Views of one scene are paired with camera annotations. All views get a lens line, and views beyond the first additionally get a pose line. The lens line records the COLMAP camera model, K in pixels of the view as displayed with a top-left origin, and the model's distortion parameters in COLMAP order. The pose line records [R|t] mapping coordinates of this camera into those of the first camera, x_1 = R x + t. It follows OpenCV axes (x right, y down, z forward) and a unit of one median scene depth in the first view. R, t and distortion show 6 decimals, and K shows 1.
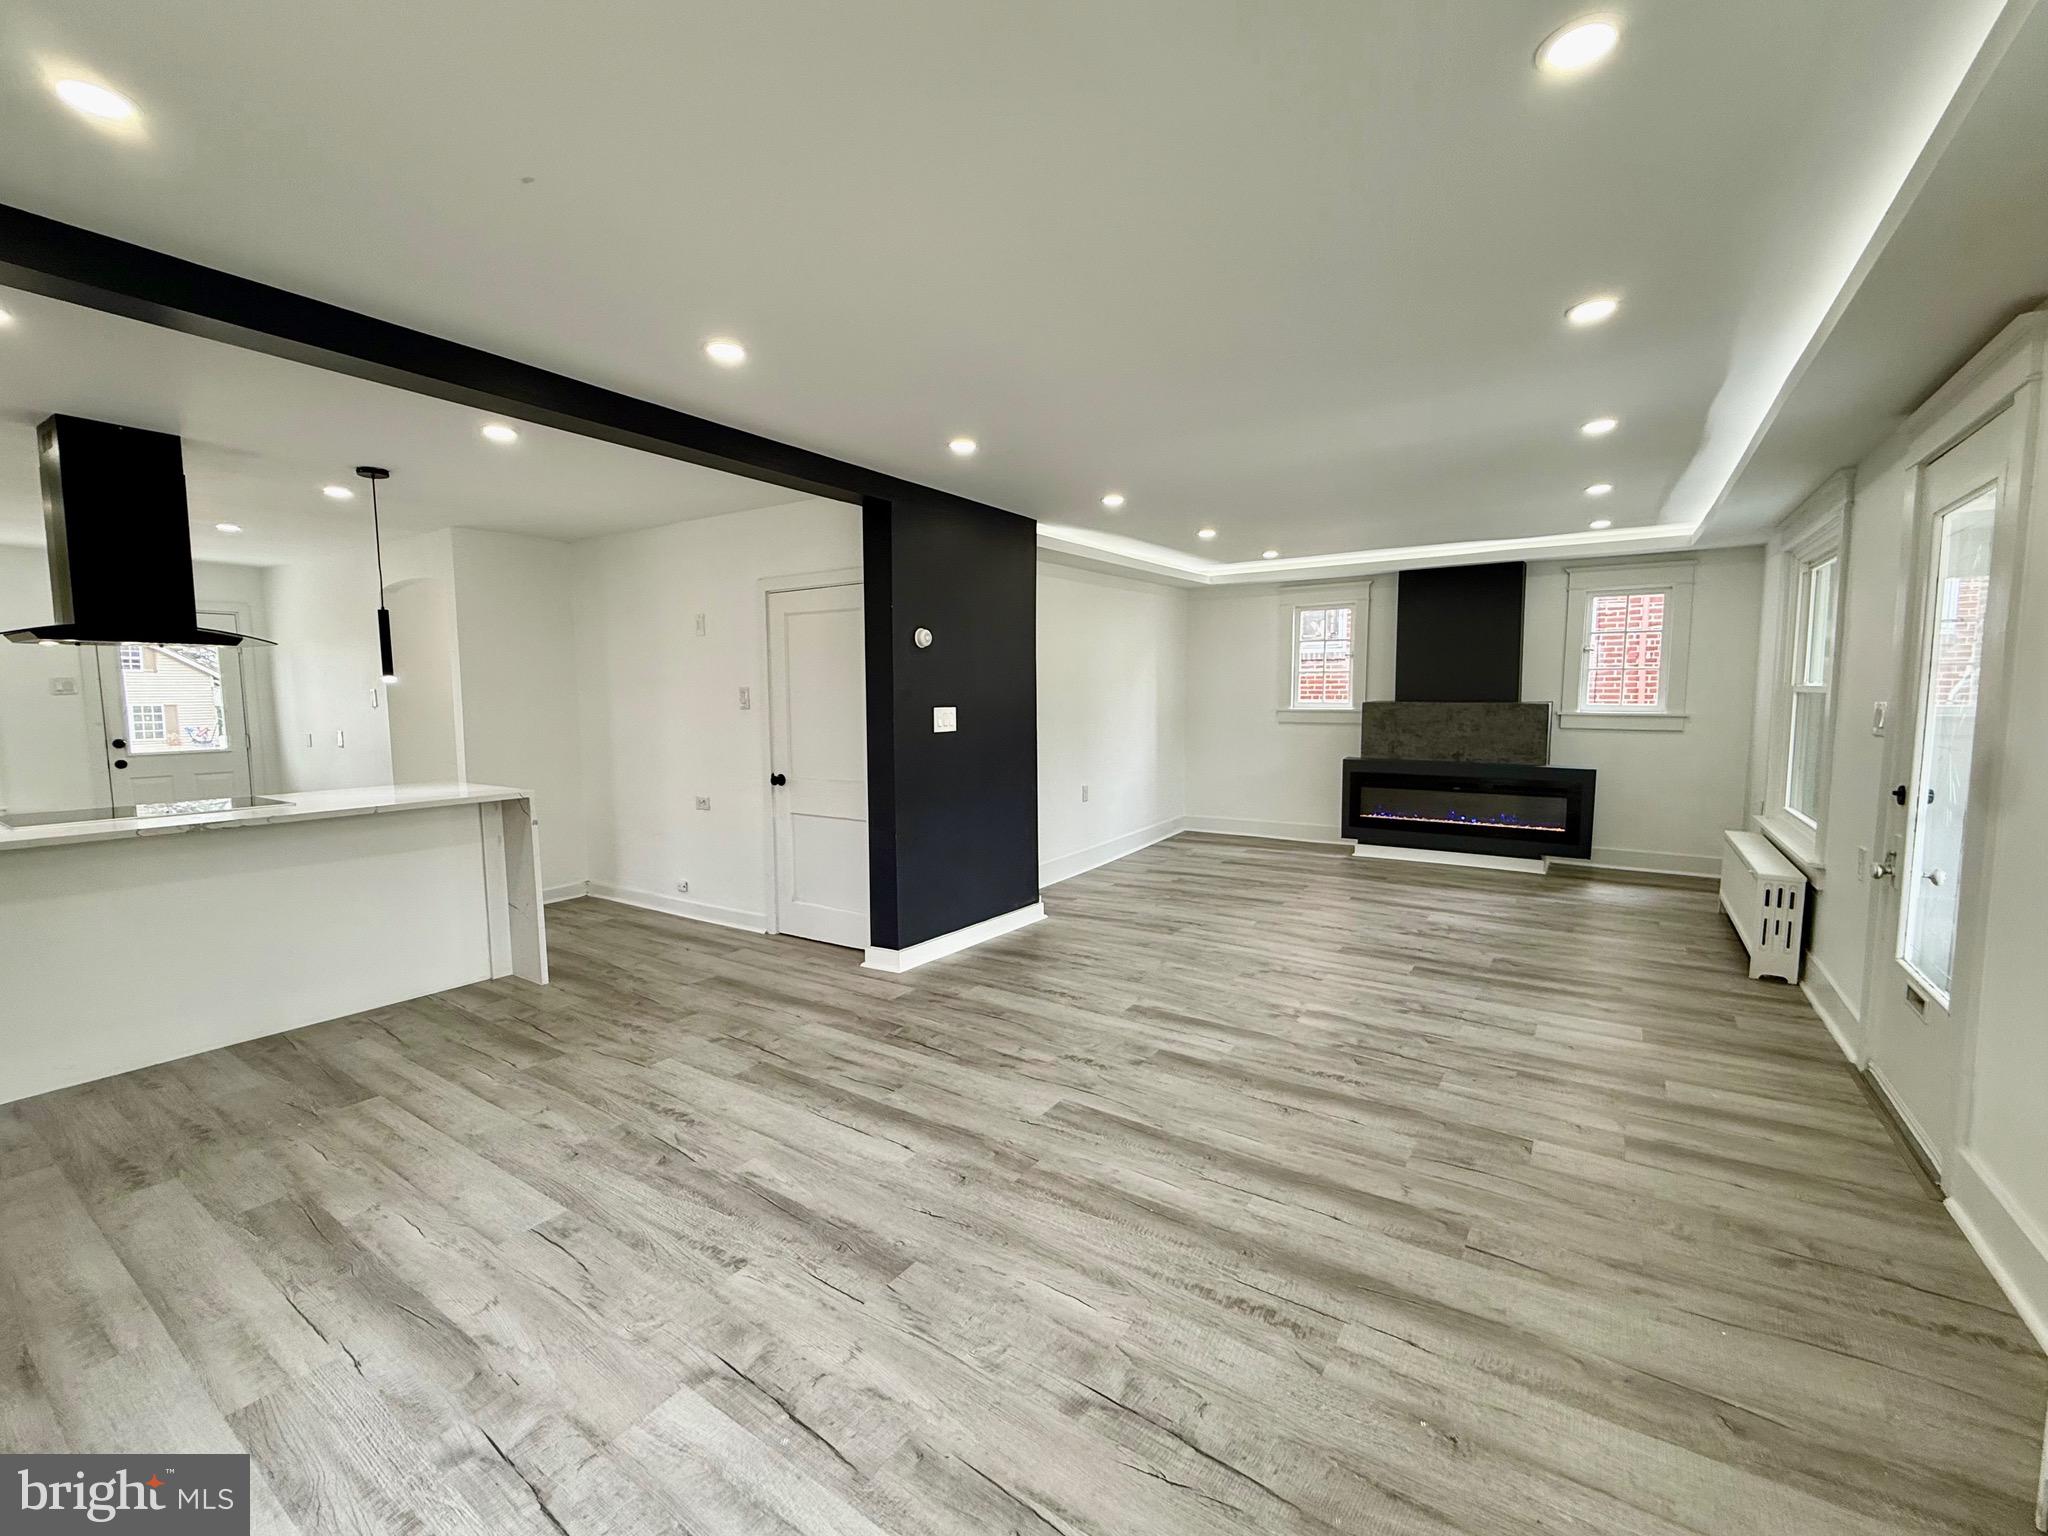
lens RADIAL K [[865.7, 0, 1022.7], [0, 865.7, 764.1], [0, 0, 1]] dist [-0.000945, 0.000102]
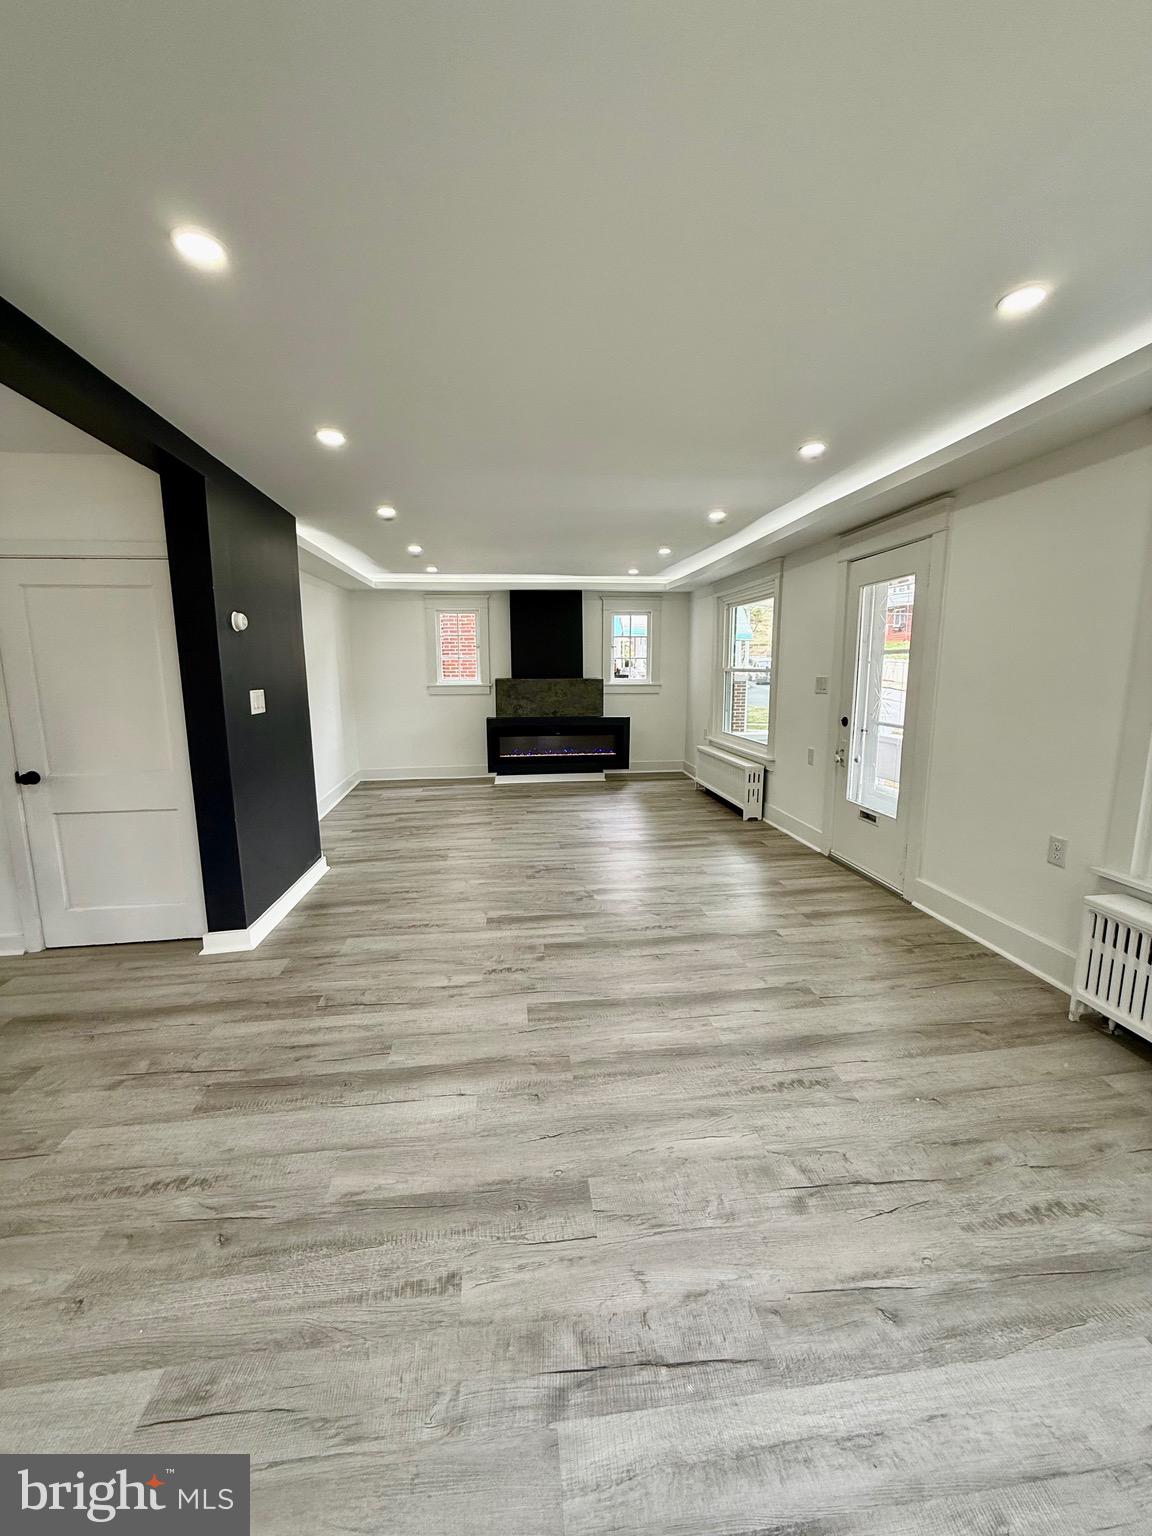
lens RADIAL K [[608.9, 0, 575.9], [0, 608.9, 761.0], [0, 0, 1]] dist [-0.001946, 0.000487]
pose [[0.758006, -0.099013, 0.644688, -0.355416], [0.057956, 0.994726, 0.084630, -0.025820], [-0.649667, -0.026786, 0.759747, 0.245317]]
